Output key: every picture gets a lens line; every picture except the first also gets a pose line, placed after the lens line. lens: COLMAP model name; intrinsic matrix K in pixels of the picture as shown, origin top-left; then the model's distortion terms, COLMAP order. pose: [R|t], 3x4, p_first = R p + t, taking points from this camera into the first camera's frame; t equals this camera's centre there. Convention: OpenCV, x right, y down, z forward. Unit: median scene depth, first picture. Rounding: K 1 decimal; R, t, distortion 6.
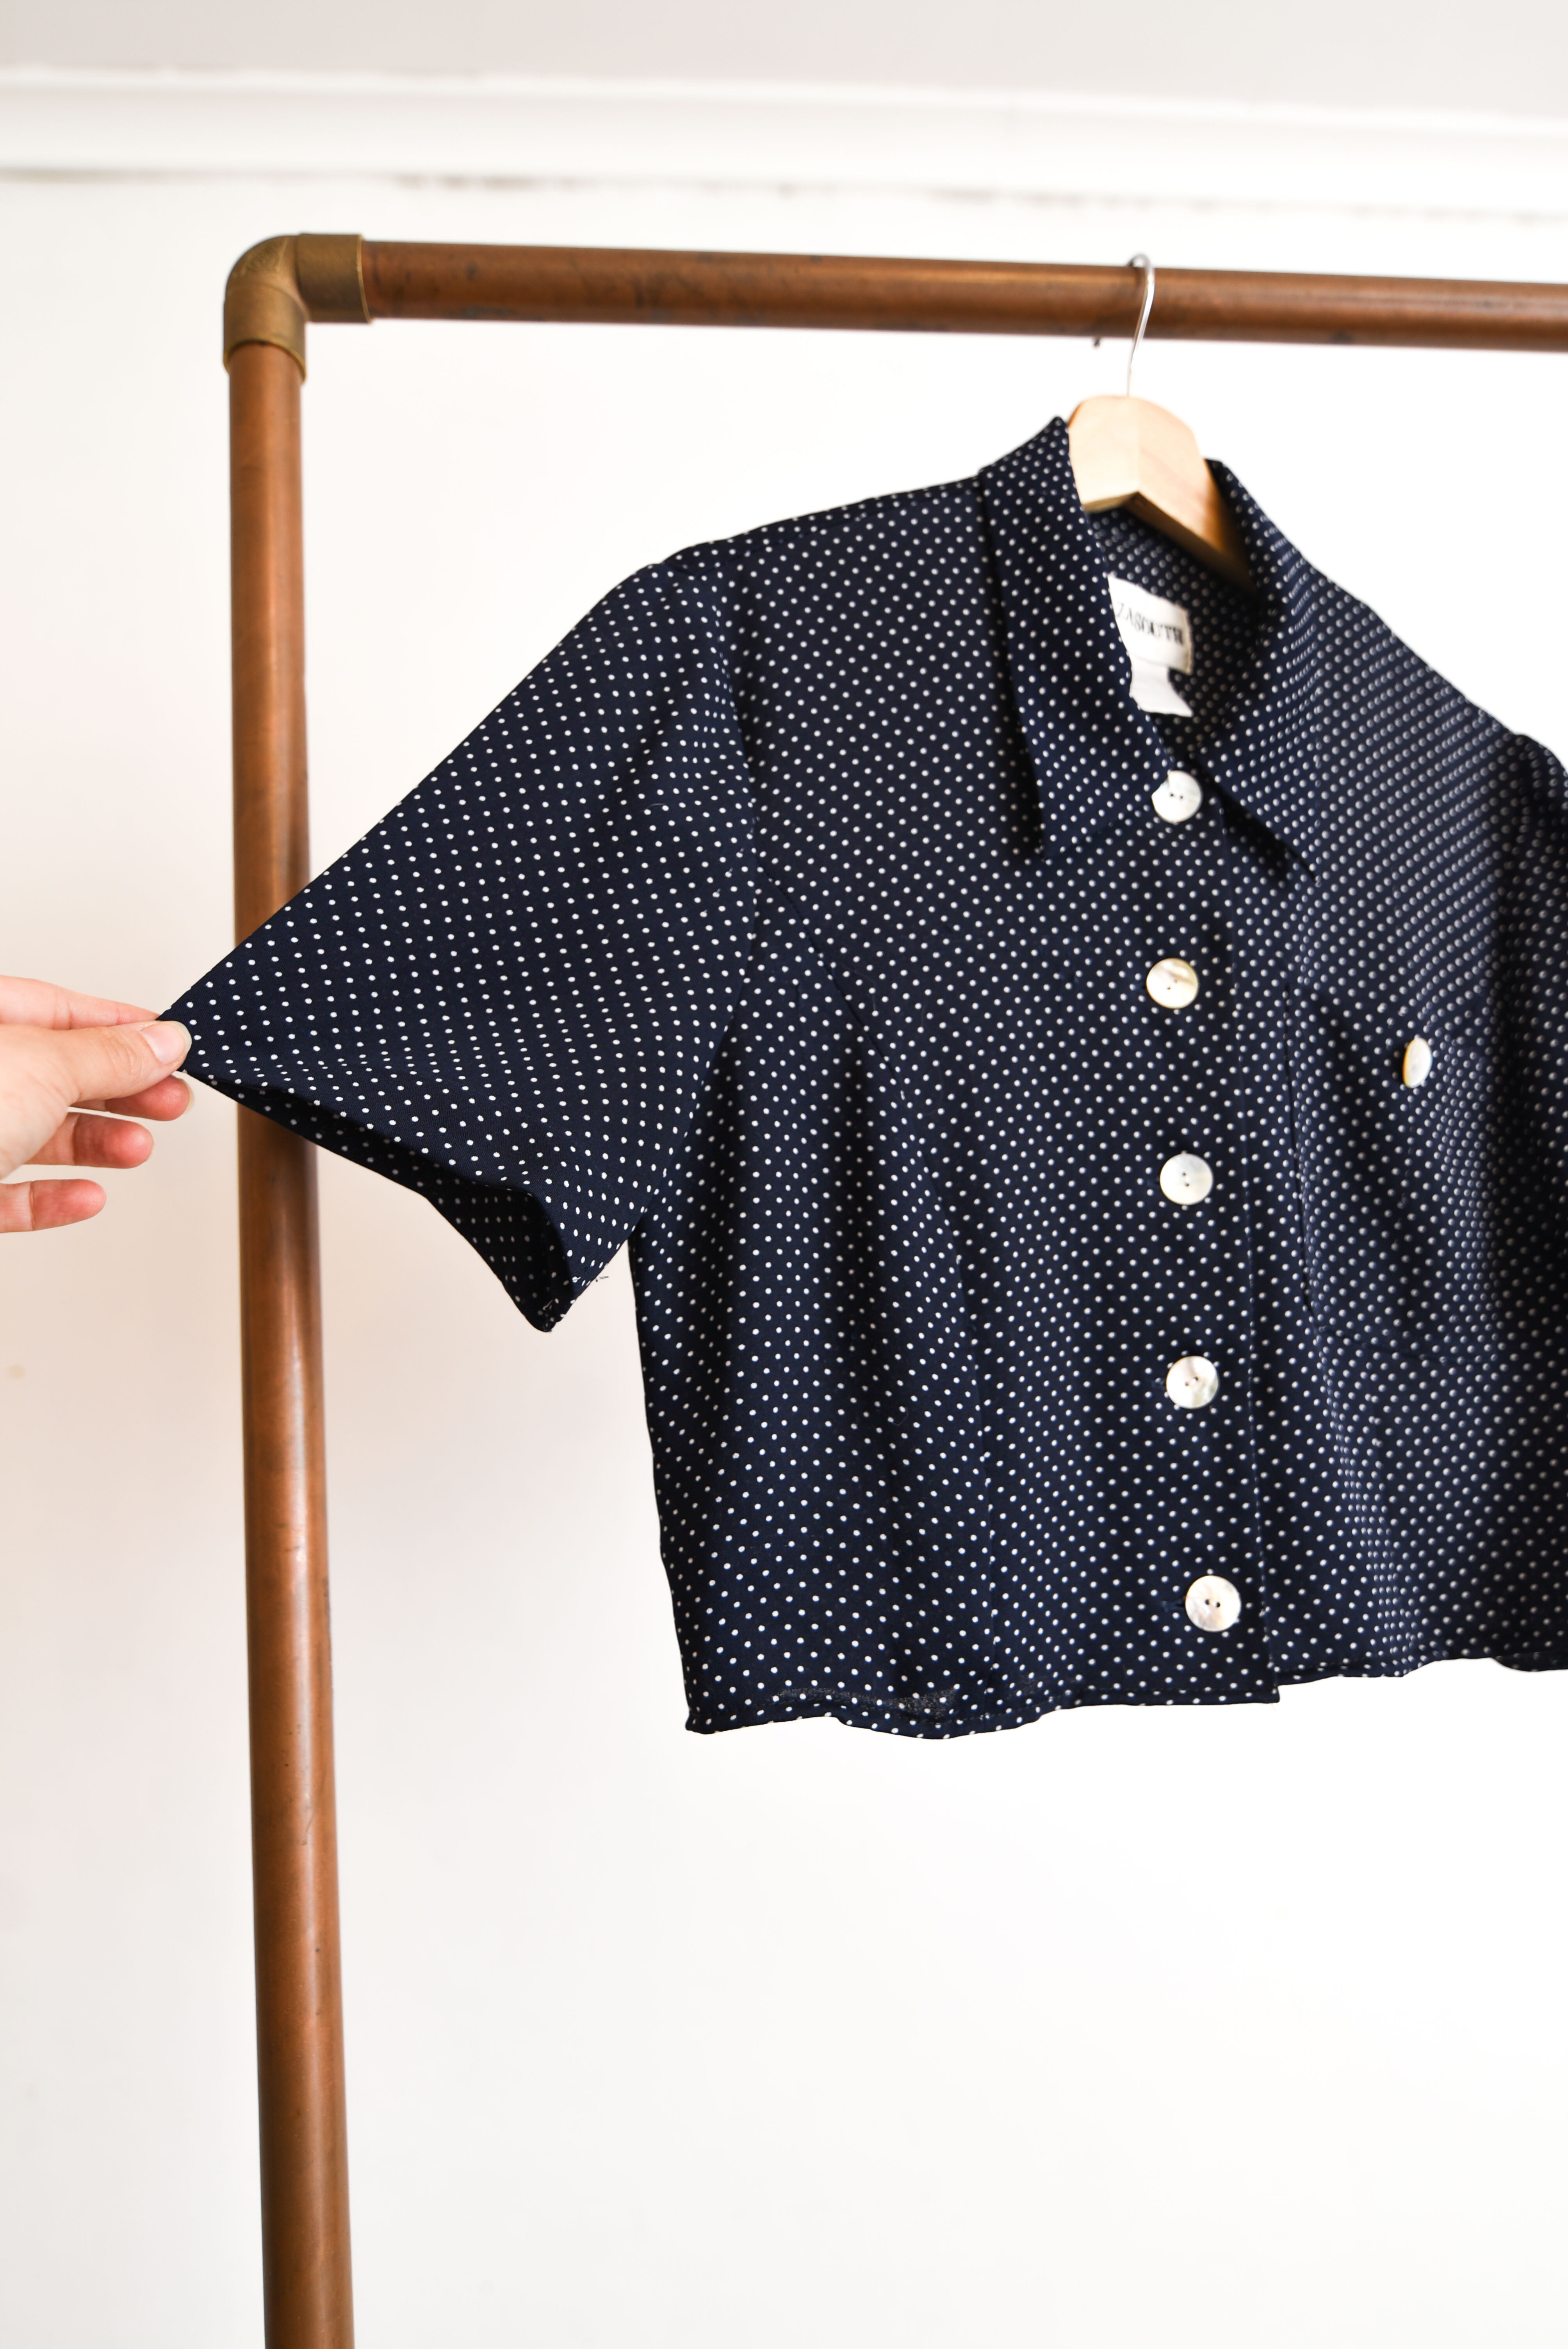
lens RADIAL K [[1425.5, 0, 784.0], [0, 1425.5, 1174.5], [0, 0, 1]] dist [-0.000005, -0.041776]
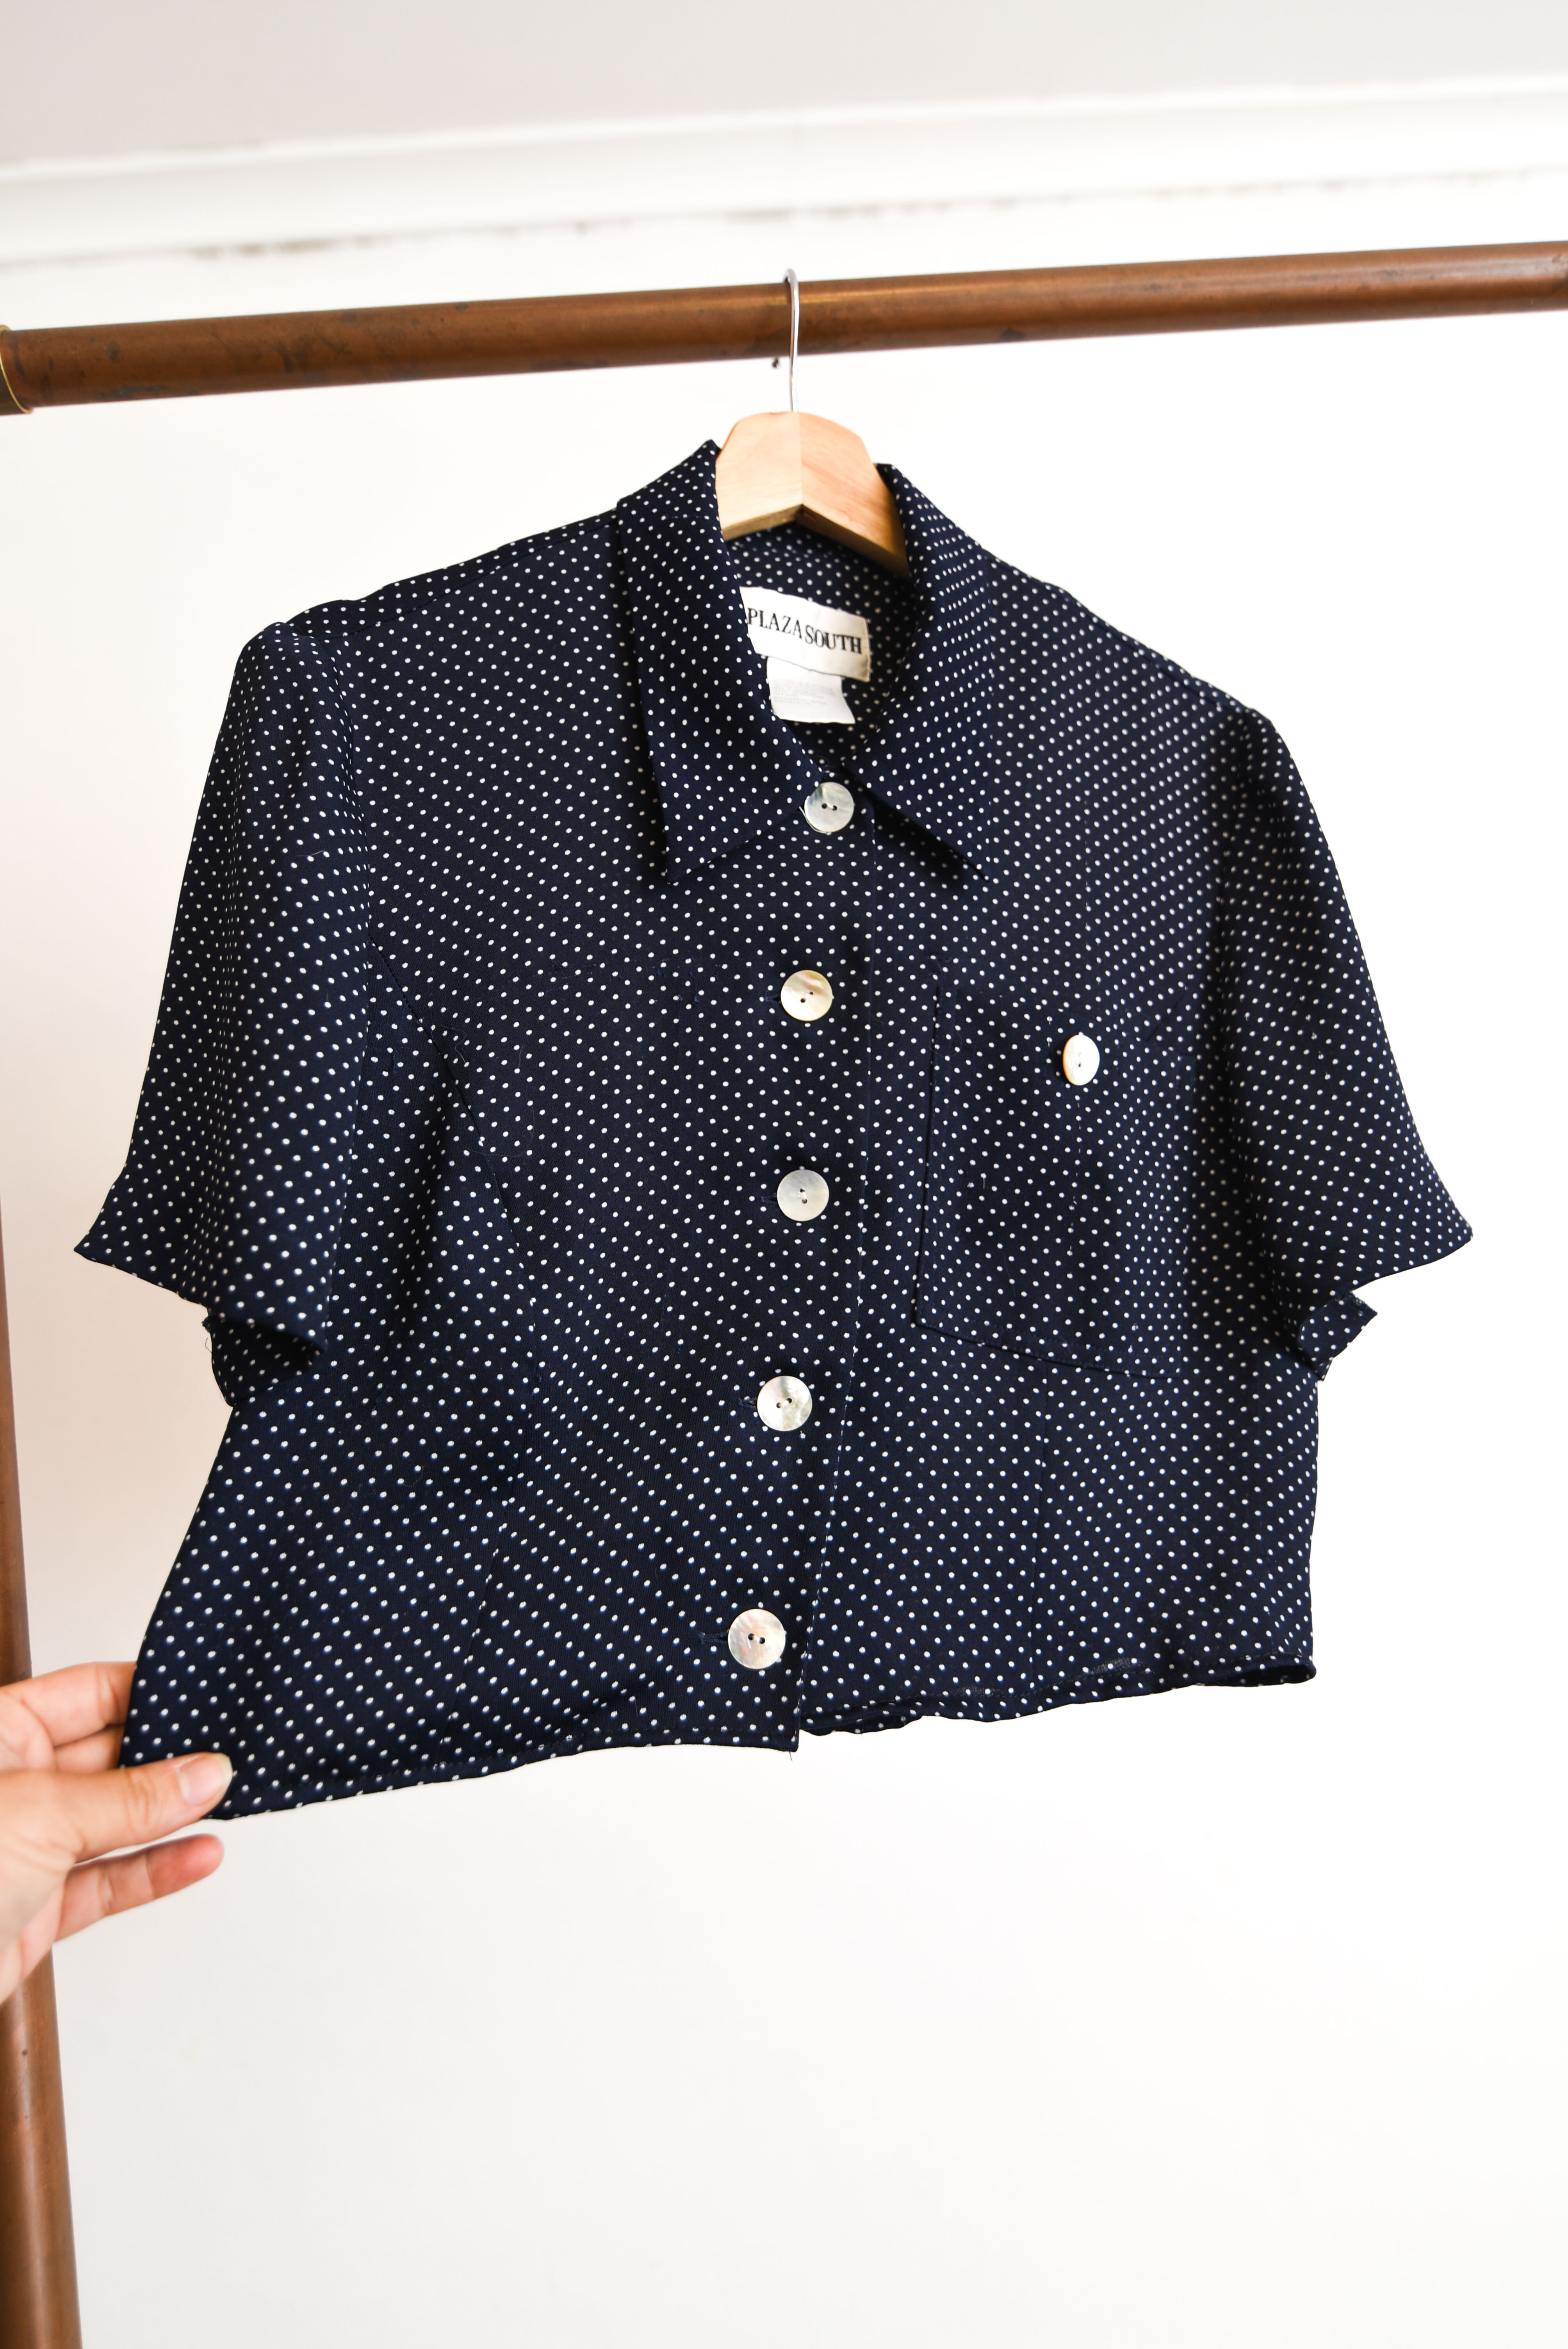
lens RADIAL K [[1428.3, 0, 783.6], [0, 1428.3, 1162.0], [0, 0, 1]] dist [-0.025449, -0.000564]
pose [[0.994518, -0.056393, -0.088051, 0.318002], [0.052977, 0.997767, -0.040664, 0.017245], [0.090148, 0.035777, 0.995286, 0.029648]]
